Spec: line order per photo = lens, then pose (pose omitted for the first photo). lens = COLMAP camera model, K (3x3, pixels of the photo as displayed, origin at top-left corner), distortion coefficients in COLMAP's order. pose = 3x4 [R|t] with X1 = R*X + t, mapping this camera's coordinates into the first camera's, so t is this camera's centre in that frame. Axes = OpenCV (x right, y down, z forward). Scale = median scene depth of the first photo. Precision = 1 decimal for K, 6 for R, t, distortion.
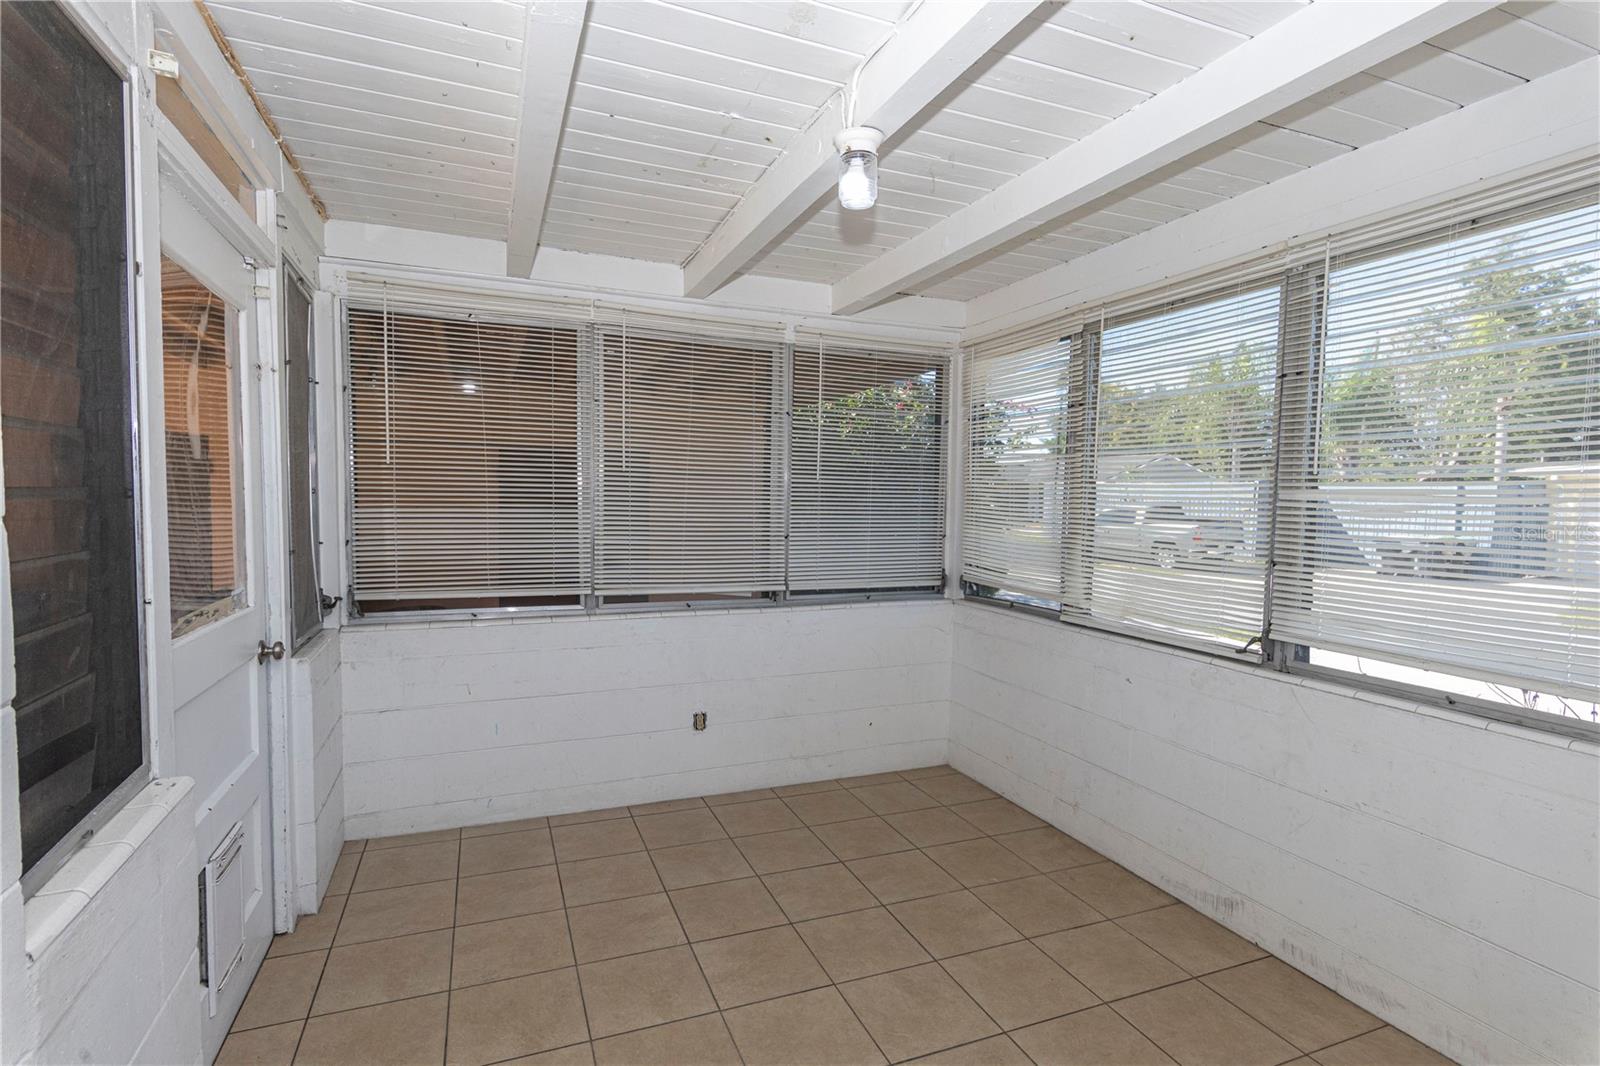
lens RADIAL K [[790.3, 0, 800.0], [0, 790.3, 533.0], [0, 0, 1]] dist [0.000217, -0.000894]
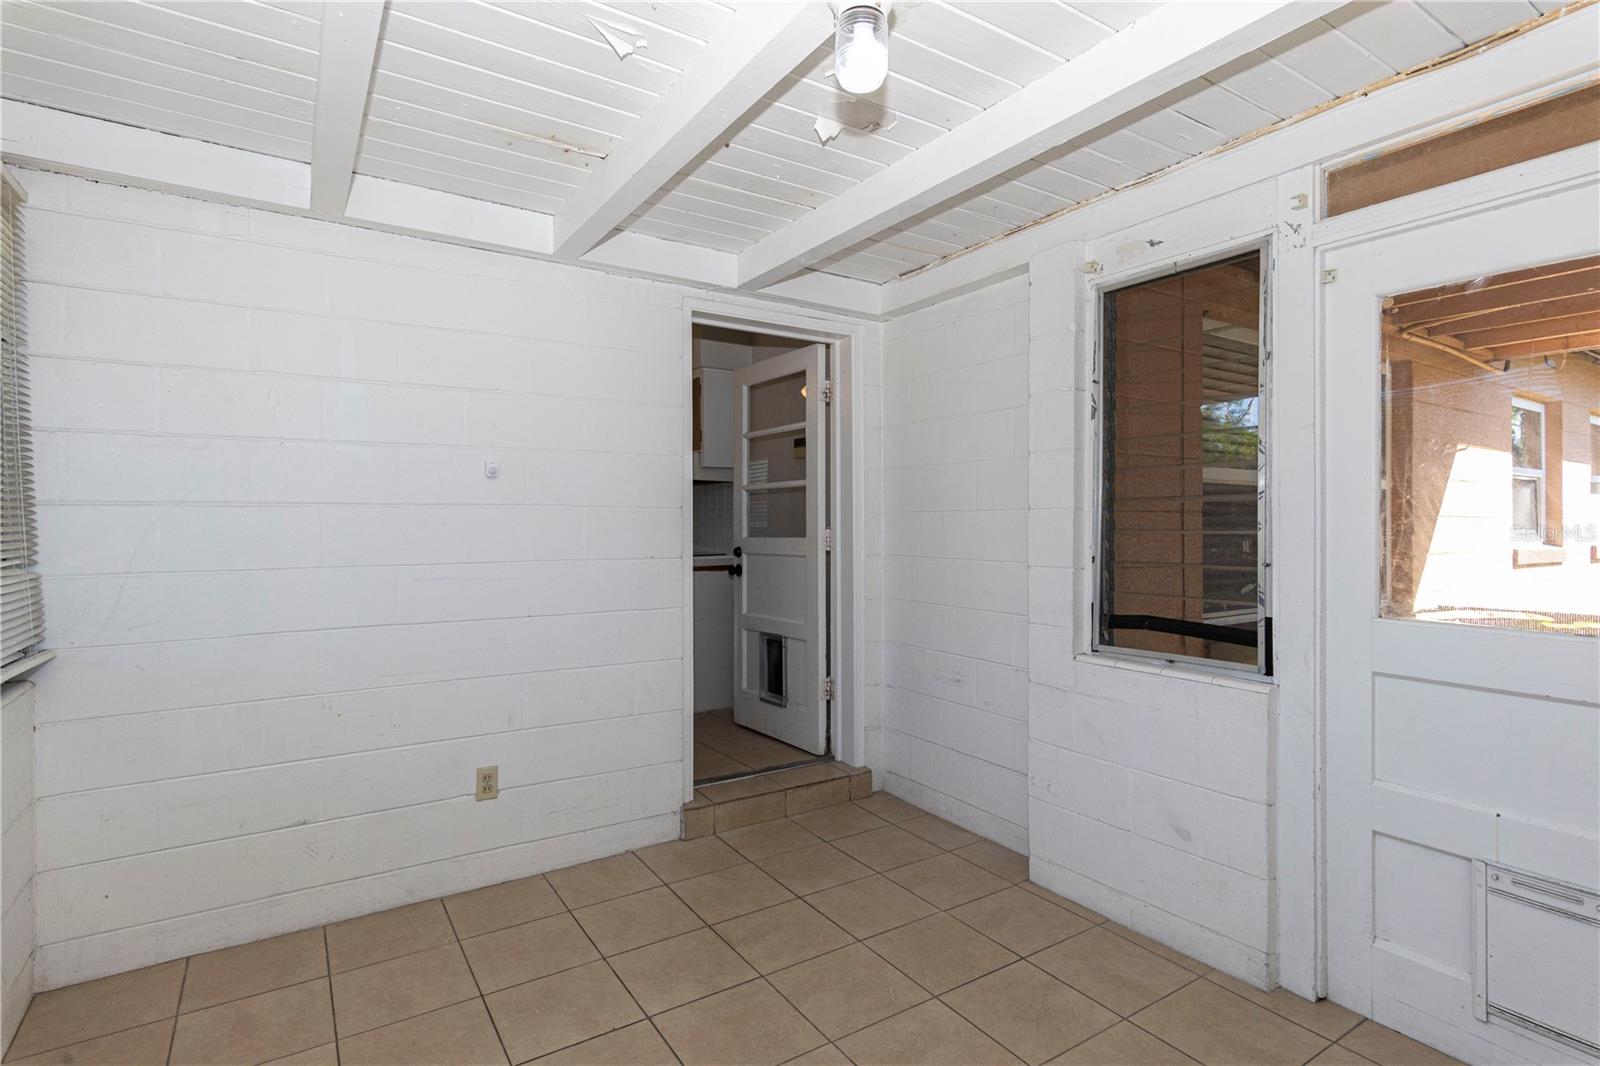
lens RADIAL K [[794.2, 0, 800.4], [0, 794.2, 520.2], [0, 0, 1]] dist [0.002760, -0.000120]
pose [[-0.980961, -0.022083, -0.192944, 0.160595], [-0.029297, 0.998971, 0.034616, -0.012541], [0.191981, 0.039609, -0.980599, 0.971361]]
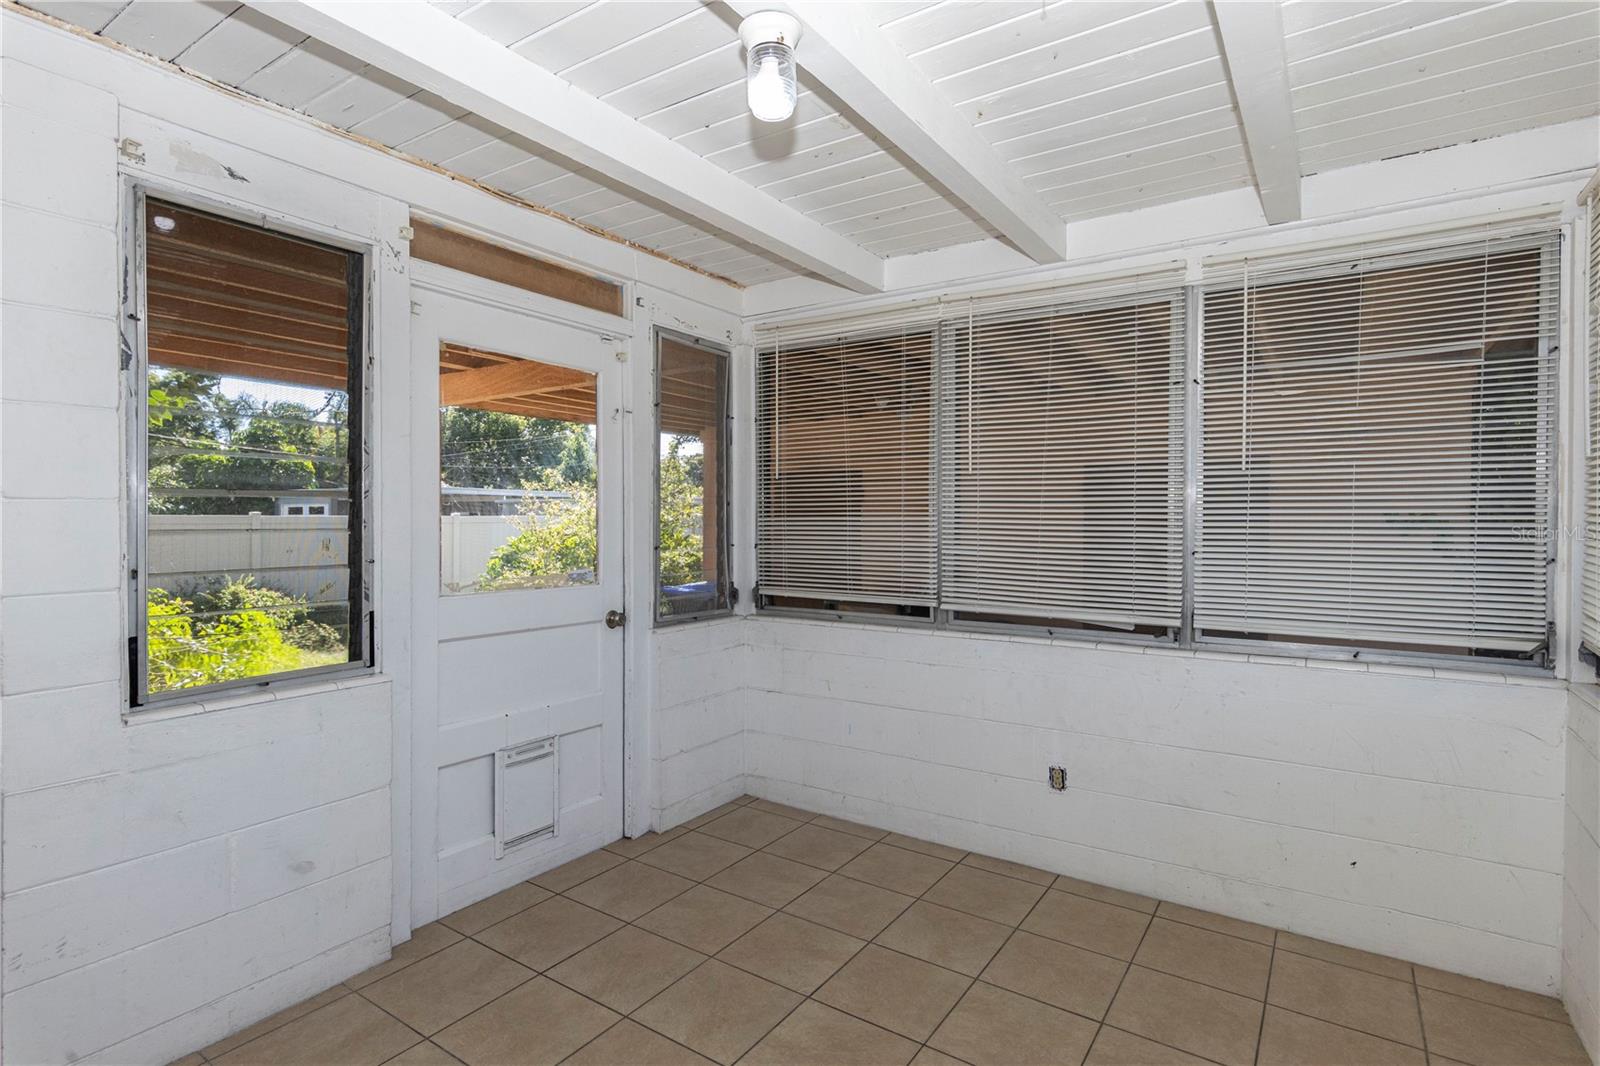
lens RADIAL K [[794.2, 0, 800.4], [0, 794.2, 520.2], [0, 0, 1]] dist [0.002760, -0.000120]
pose [[0.554271, -0.015033, -0.832201, 0.428189], [-0.030282, 0.998811, -0.038211, 0.015129], [0.831785, 0.046380, 0.553156, 0.338871]]
